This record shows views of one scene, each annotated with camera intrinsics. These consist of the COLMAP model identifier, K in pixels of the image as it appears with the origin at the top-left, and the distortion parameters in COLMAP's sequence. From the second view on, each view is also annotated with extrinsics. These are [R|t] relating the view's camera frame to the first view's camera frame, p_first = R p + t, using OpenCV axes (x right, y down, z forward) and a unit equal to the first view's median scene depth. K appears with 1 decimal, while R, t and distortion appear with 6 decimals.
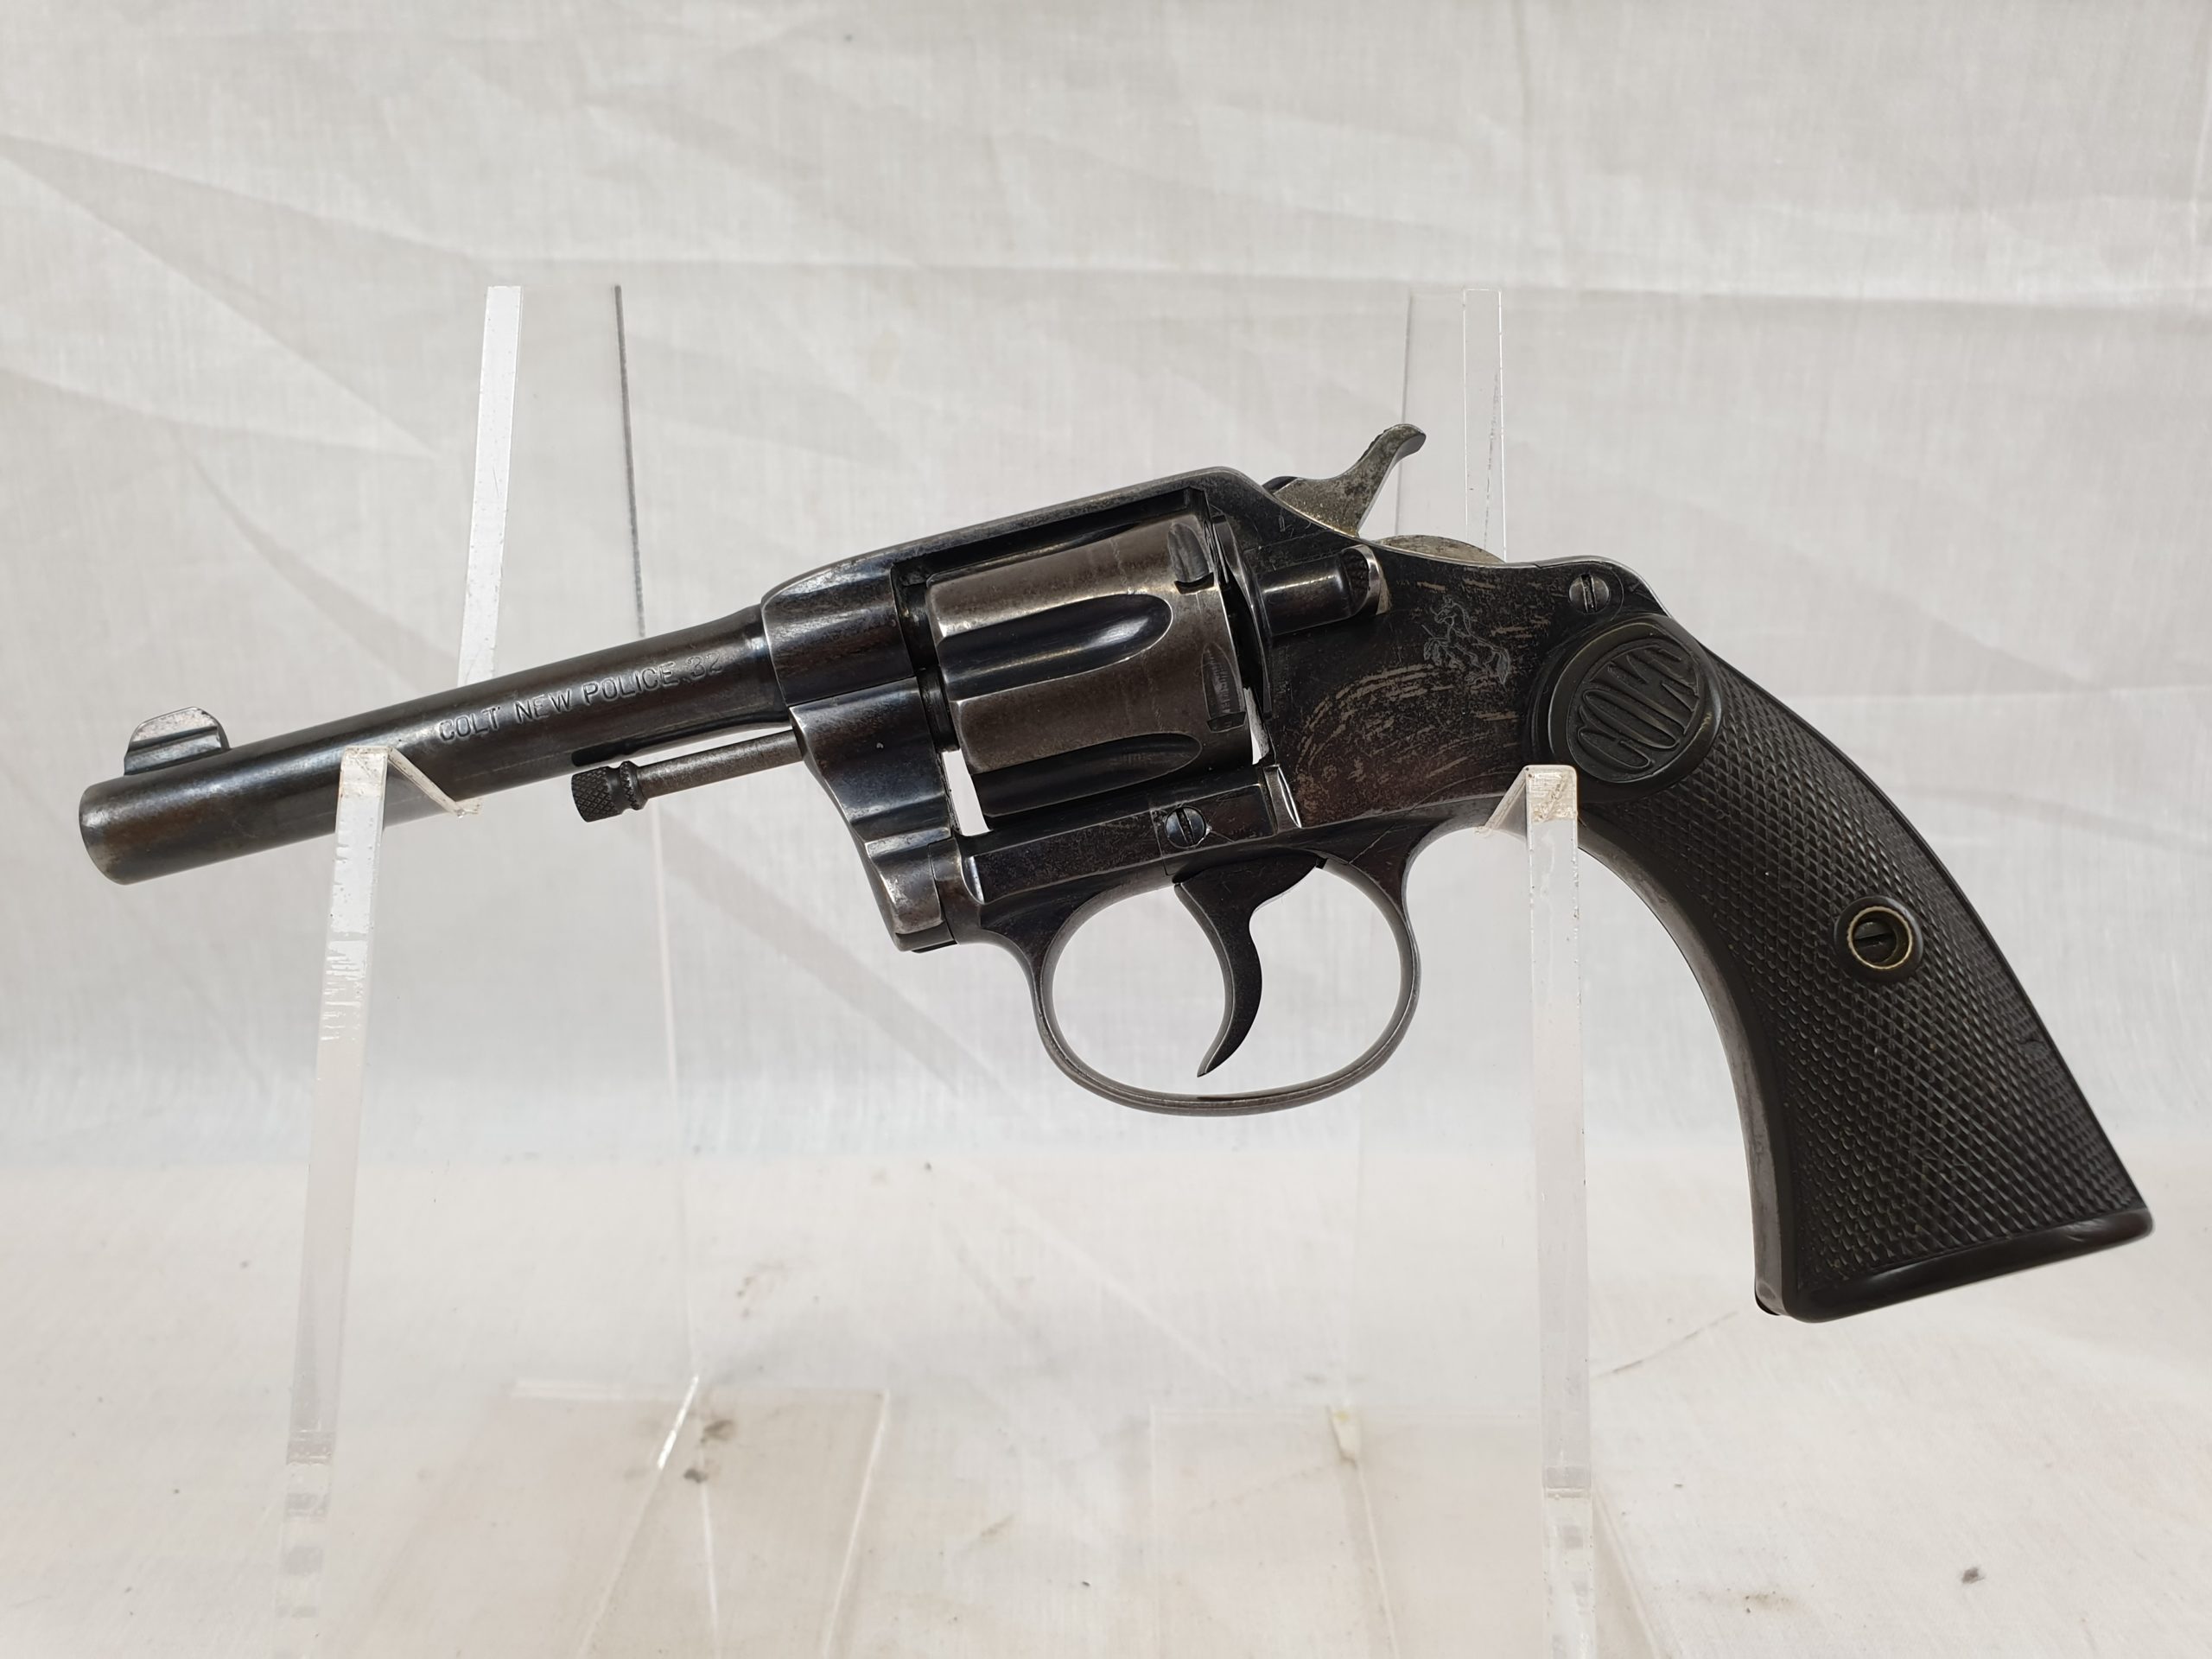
lens RADIAL K [[1880.9, 0, 1111.5], [0, 1880.9, 825.0], [0, 0, 1]] dist [-0.033230, 0.026101]
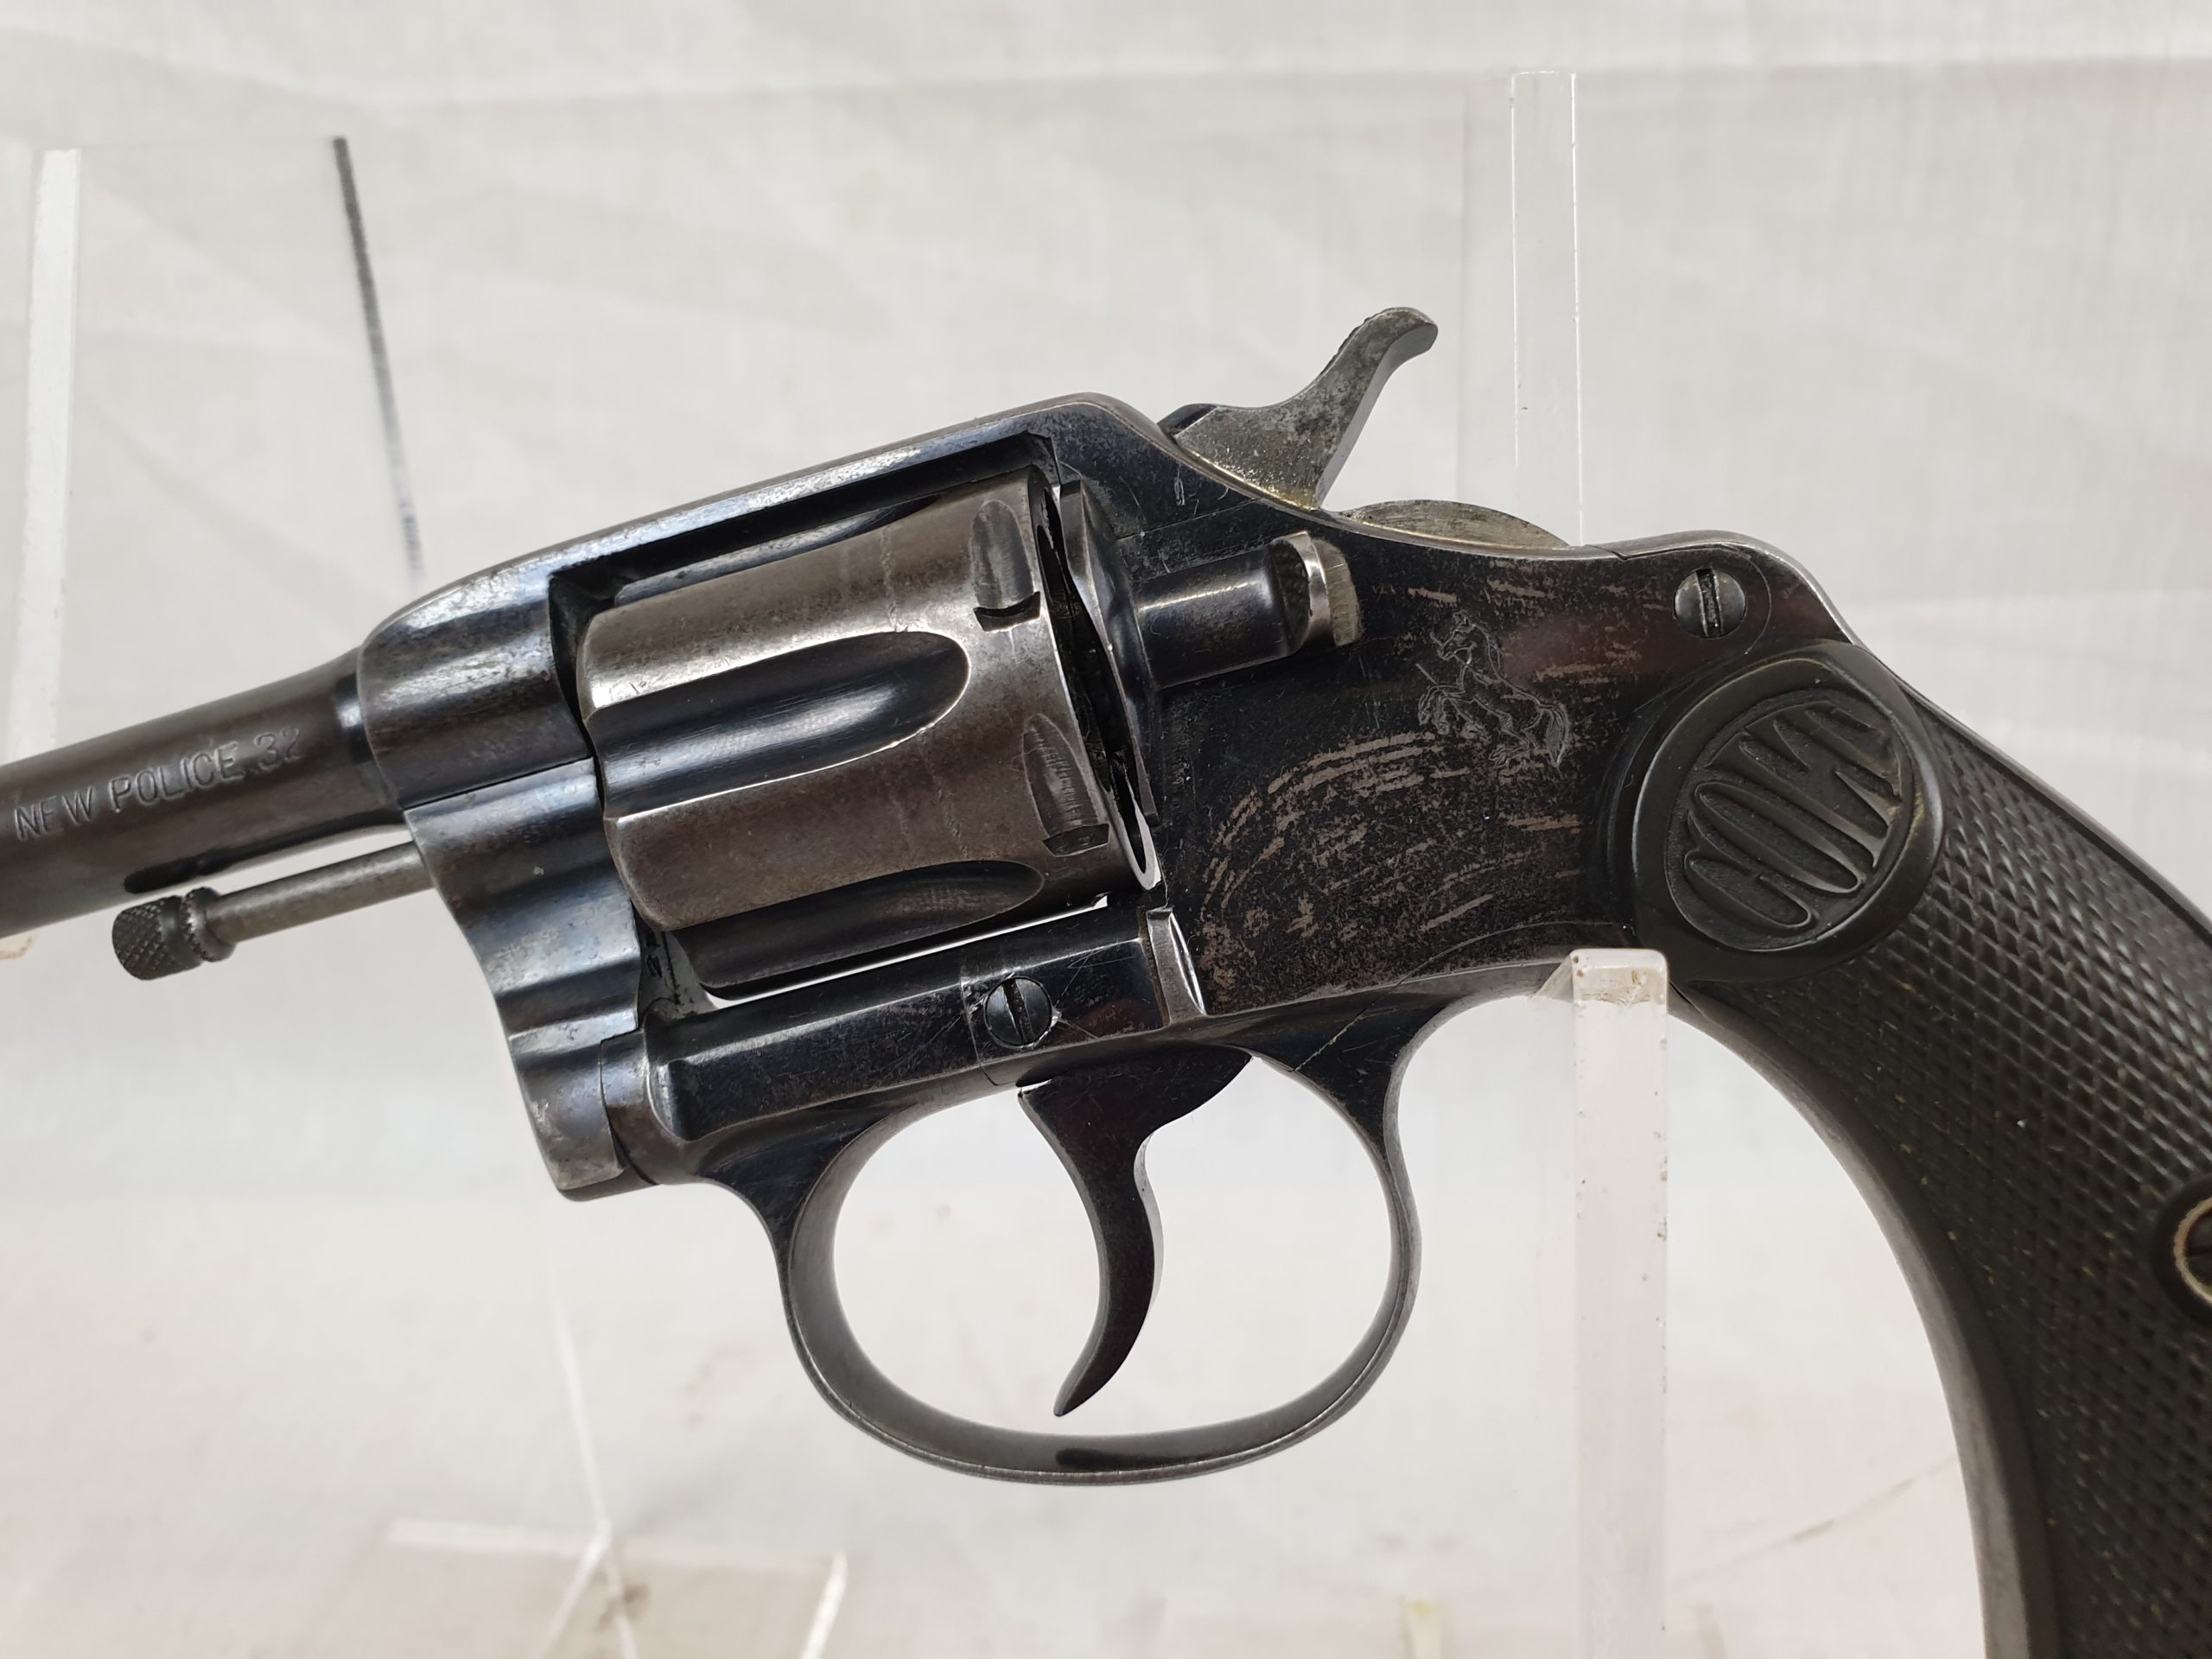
lens RADIAL K [[1880.9, 0, 1100.5], [0, 1880.9, 814.9], [0, 0, 1]] dist [-0.033230, 0.026101]
pose [[0.992937, -0.011990, -0.118033, 0.131796], [0.021785, 0.996390, 0.082052, -0.105965], [0.116623, -0.084043, 0.989614, 0.395109]]
